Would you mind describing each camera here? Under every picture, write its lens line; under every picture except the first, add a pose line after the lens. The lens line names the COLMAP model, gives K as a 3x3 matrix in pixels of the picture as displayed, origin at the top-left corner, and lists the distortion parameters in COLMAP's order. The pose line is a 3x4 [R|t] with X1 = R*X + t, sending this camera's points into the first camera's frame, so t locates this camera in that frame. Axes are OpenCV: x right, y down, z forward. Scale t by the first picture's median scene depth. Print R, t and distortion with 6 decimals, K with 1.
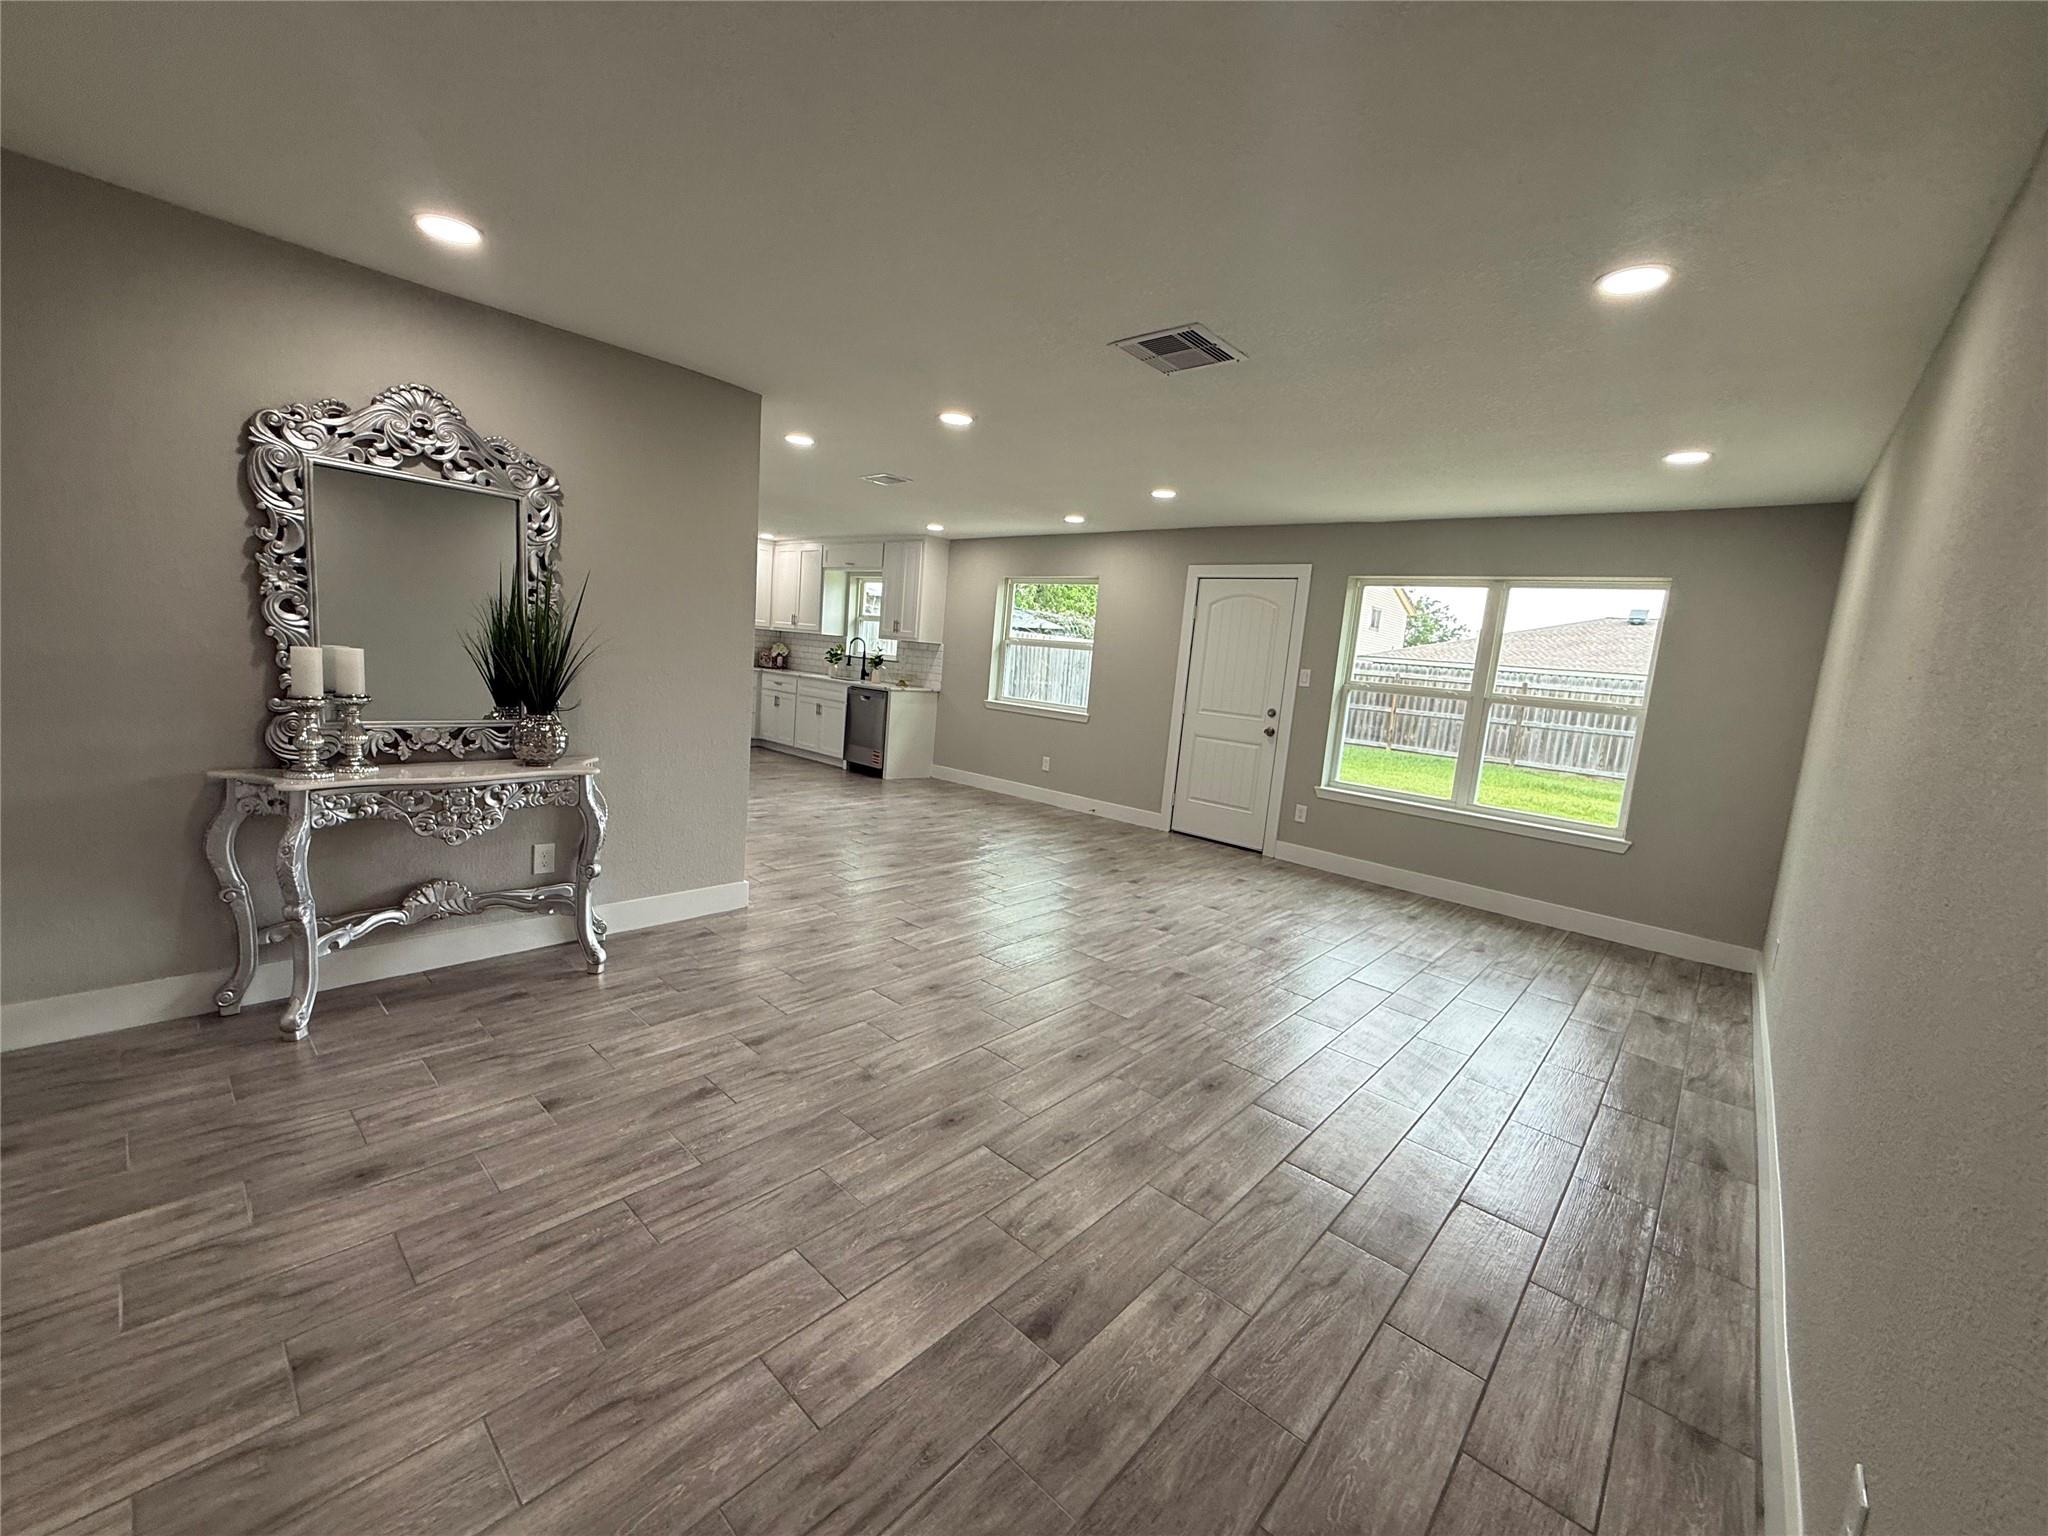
lens RADIAL K [[816.7, 0, 1020.4], [0, 816.7, 769.1], [0, 0, 1]] dist [-0.000099, -0.000100]
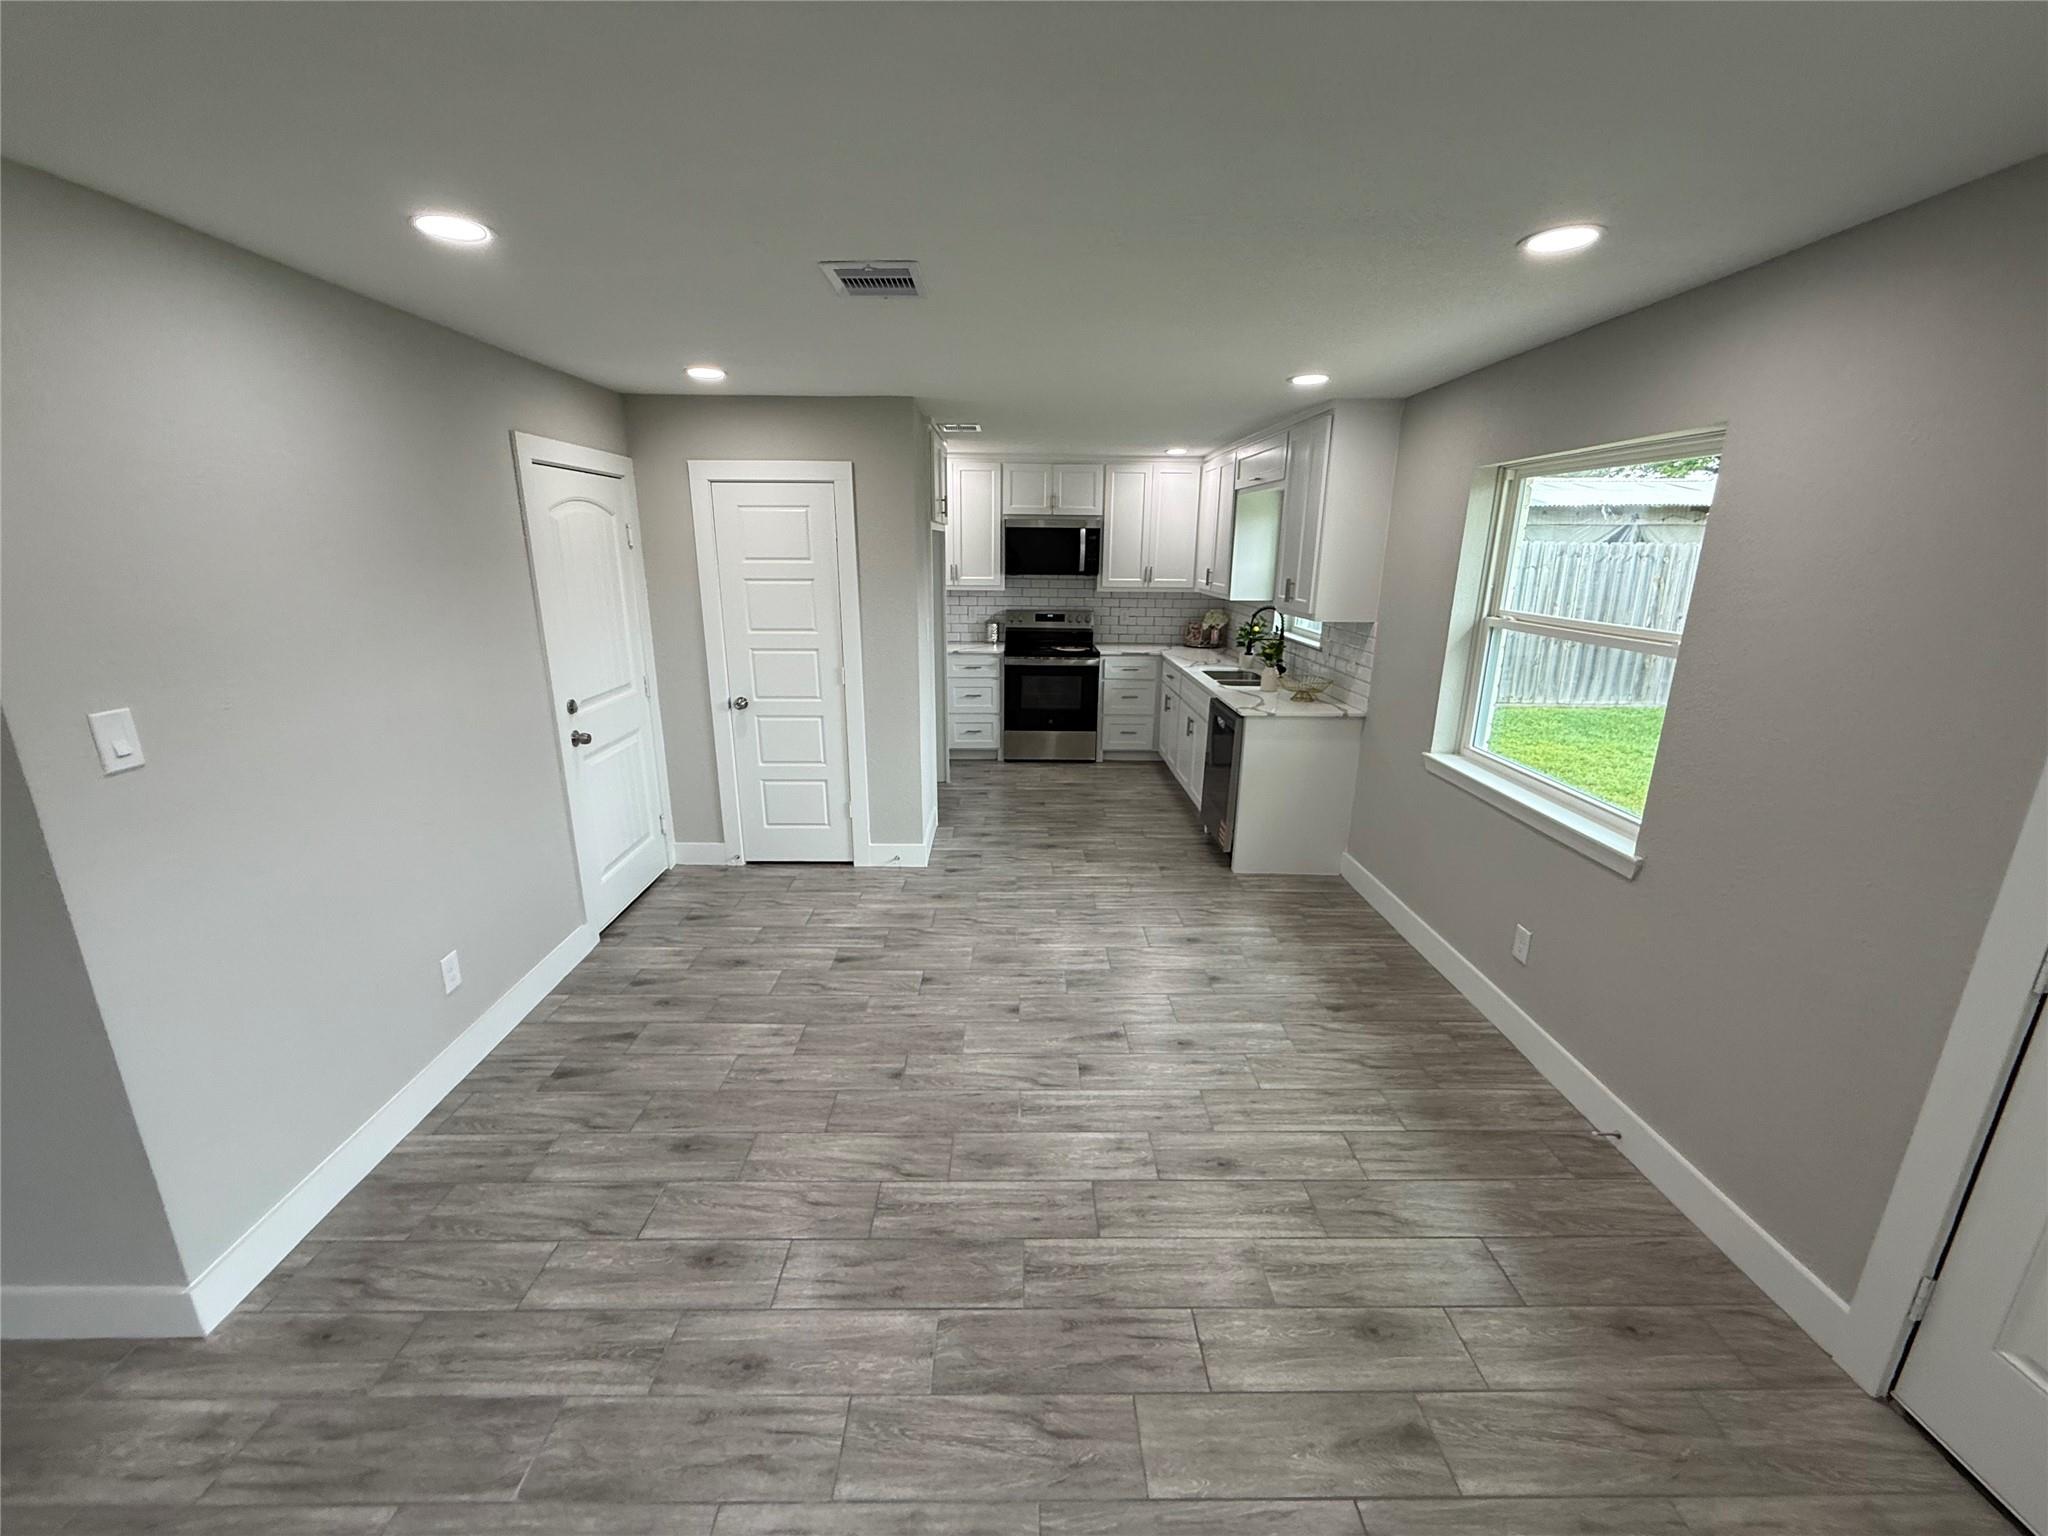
lens RADIAL K [[816.7, 0, 1020.4], [0, 816.7, 769.1], [0, 0, 1]] dist [-0.000099, -0.000100]
pose [[0.672498, 0.118855, -0.730493, 0.185443], [-0.053864, 0.992263, 0.111859, -0.153388], [0.738136, -0.035878, 0.673697, 0.711577]]
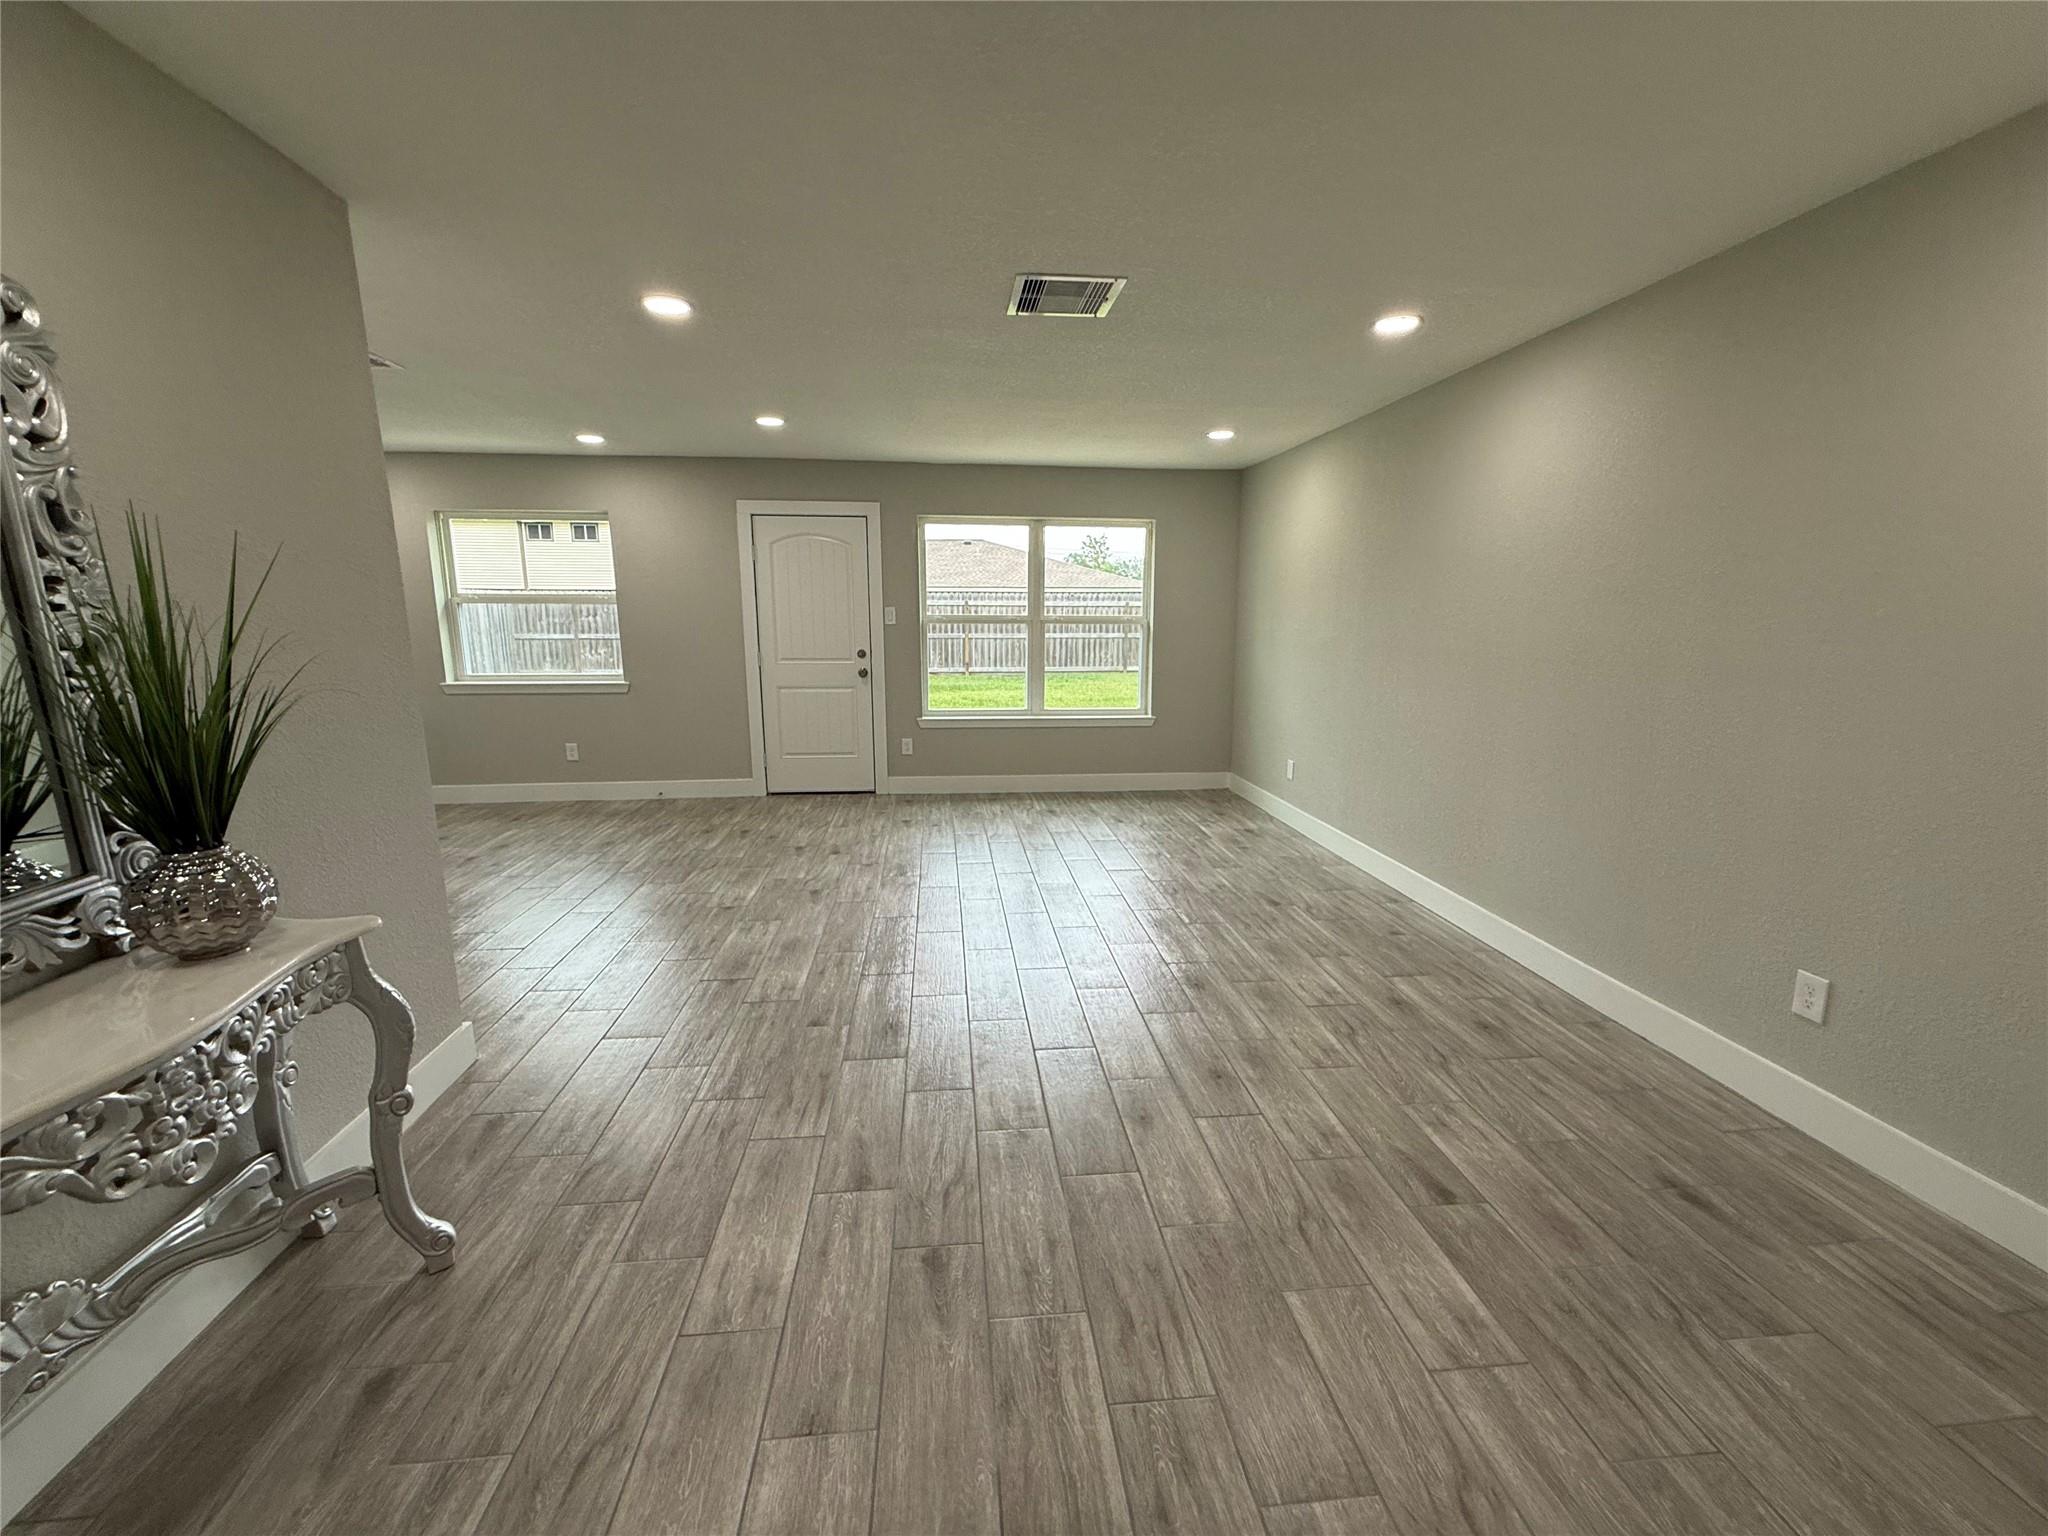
lens RADIAL K [[816.7, 0, 1020.4], [0, 816.7, 769.1], [0, 0, 1]] dist [-0.000099, -0.000100]
pose [[0.670437, -0.220751, 0.708367, -0.307981], [0.157419, 0.975300, 0.154946, -0.056653], [-0.725075, 0.007629, 0.688628, 0.174834]]
